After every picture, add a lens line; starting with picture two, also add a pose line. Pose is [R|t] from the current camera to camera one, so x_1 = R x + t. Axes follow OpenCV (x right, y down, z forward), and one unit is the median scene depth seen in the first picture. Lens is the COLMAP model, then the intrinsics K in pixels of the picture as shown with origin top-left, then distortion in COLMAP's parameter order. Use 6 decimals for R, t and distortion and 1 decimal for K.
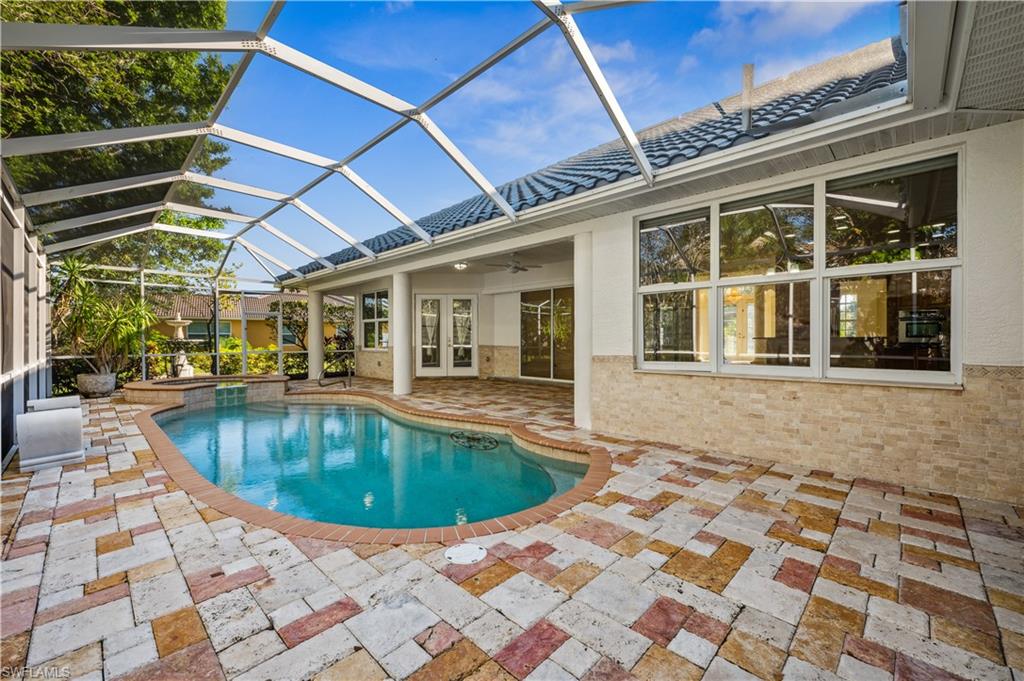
lens RADIAL K [[412.7, 0, 511.6], [0, 412.7, 341.1], [0, 0, 1]] dist [-0.002179, 0.000014]
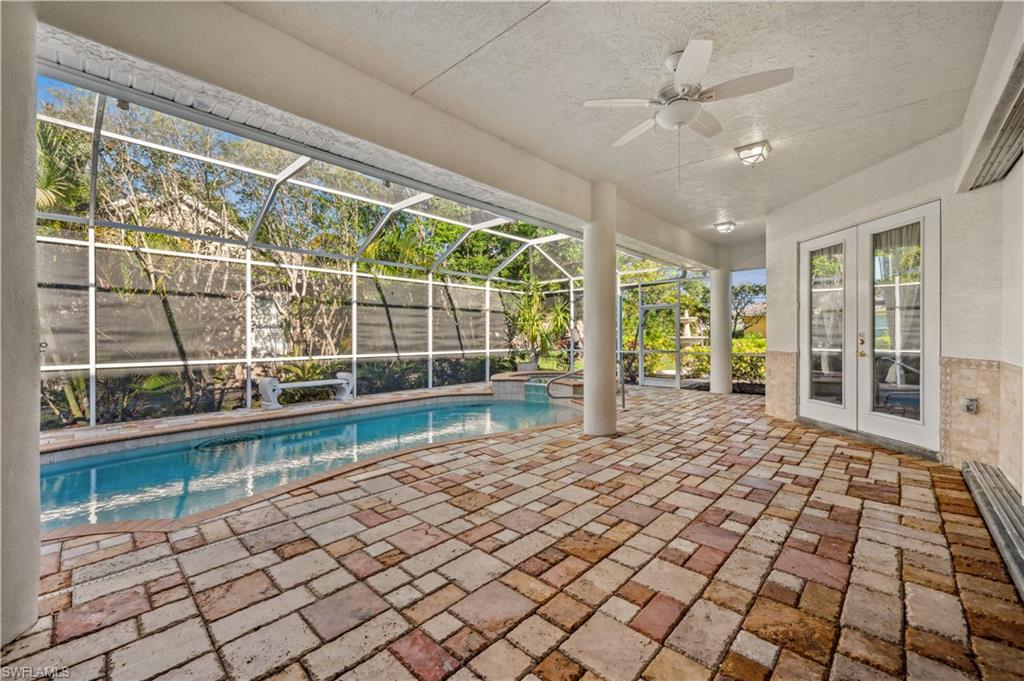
lens RADIAL K [[412.7, 0, 512.6], [0, 412.7, 338.6], [0, 0, 1]] dist [-0.002179, 0.000014]
pose [[0.024620, 0.006773, -0.999674, 0.231763], [-0.007388, 0.999951, 0.006593, -0.004207], [0.999670, 0.007223, 0.024669, 0.658843]]
